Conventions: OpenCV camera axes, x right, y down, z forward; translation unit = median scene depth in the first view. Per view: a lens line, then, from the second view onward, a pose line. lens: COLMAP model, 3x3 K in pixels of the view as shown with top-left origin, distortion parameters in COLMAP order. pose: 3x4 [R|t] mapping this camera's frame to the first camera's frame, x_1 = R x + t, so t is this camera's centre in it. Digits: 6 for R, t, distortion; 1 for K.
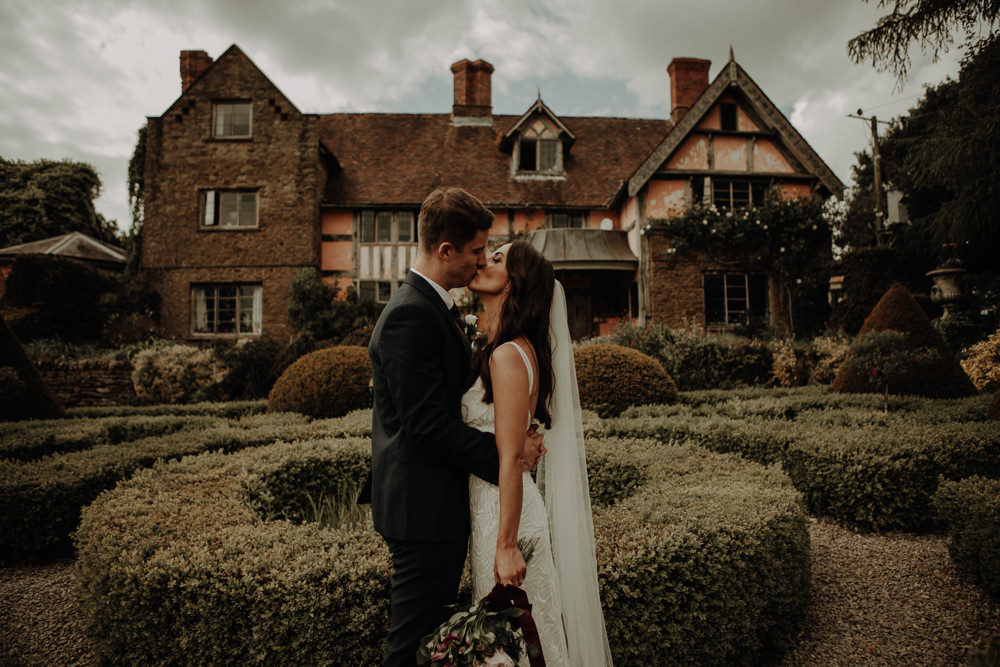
lens RADIAL K [[689.4, 0, 500.0], [0, 689.4, 333.5], [0, 0, 1]] dist [-0.107254, 0.081182]
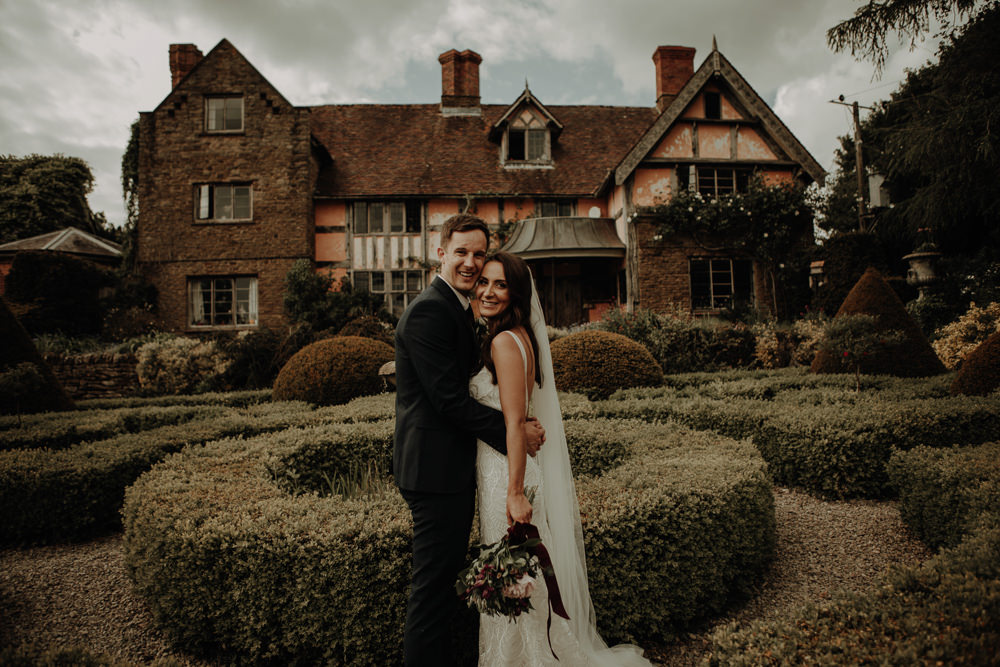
lens RADIAL K [[689.4, 0, 500.0], [0, 689.4, 333.5], [0, 0, 1]] dist [-0.107254, 0.081182]
pose [[0.999782, -0.015816, 0.013654, -0.002410], [0.015534, 0.999668, 0.020565, -0.002027], [-0.013975, -0.020348, 0.999695, -0.024907]]
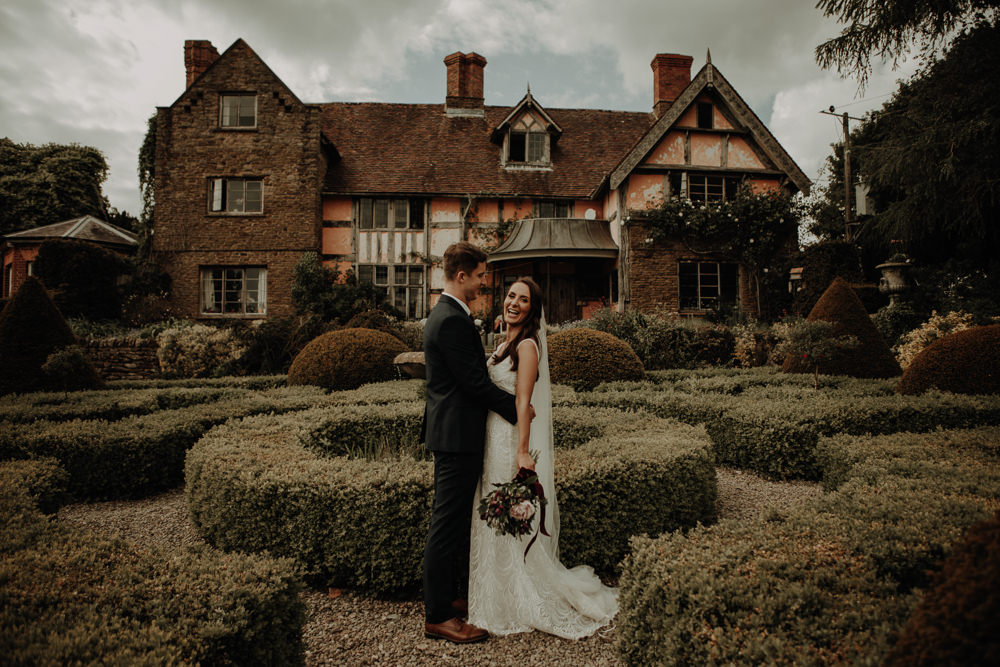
lens RADIAL K [[689.4, 0, 500.0], [0, 689.4, 333.5], [0, 0, 1]] dist [-0.107254, 0.081182]
pose [[0.999803, 0.009197, 0.017579, -0.002349], [-0.009742, 0.999467, 0.031171, -0.005636], [-0.017282, -0.031336, 0.999359, -0.077652]]
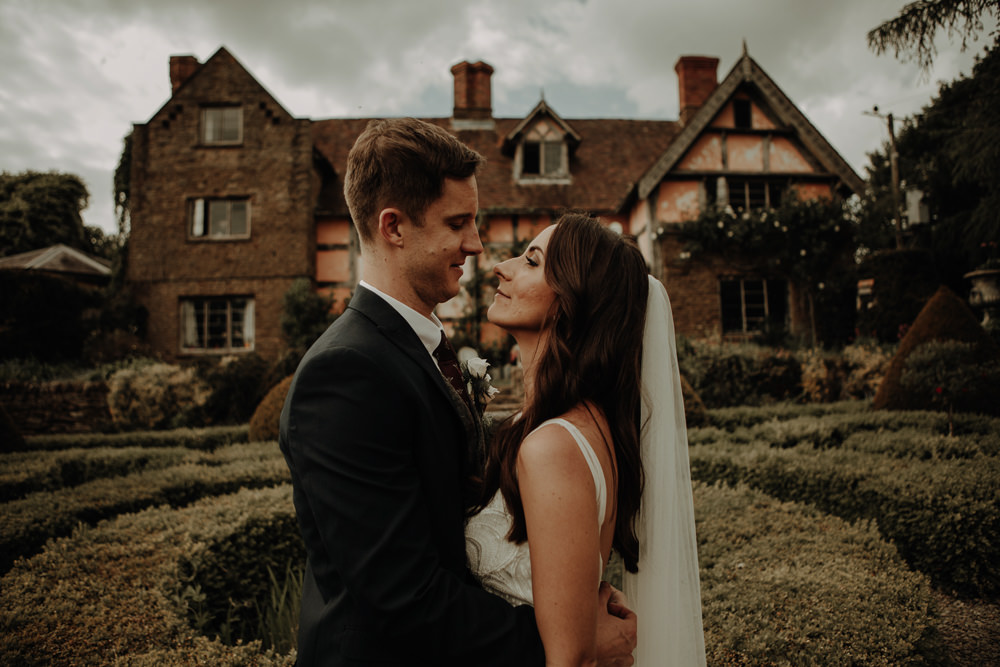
lens RADIAL K [[689.4, 0, 500.0], [0, 689.4, 333.5], [0, 0, 1]] dist [-0.107254, 0.081182]
pose [[0.999895, -0.013592, -0.005027, -0.002060], [0.013529, 0.999831, -0.012429, -0.004932], [0.005195, 0.012359, 0.999910, 0.054004]]
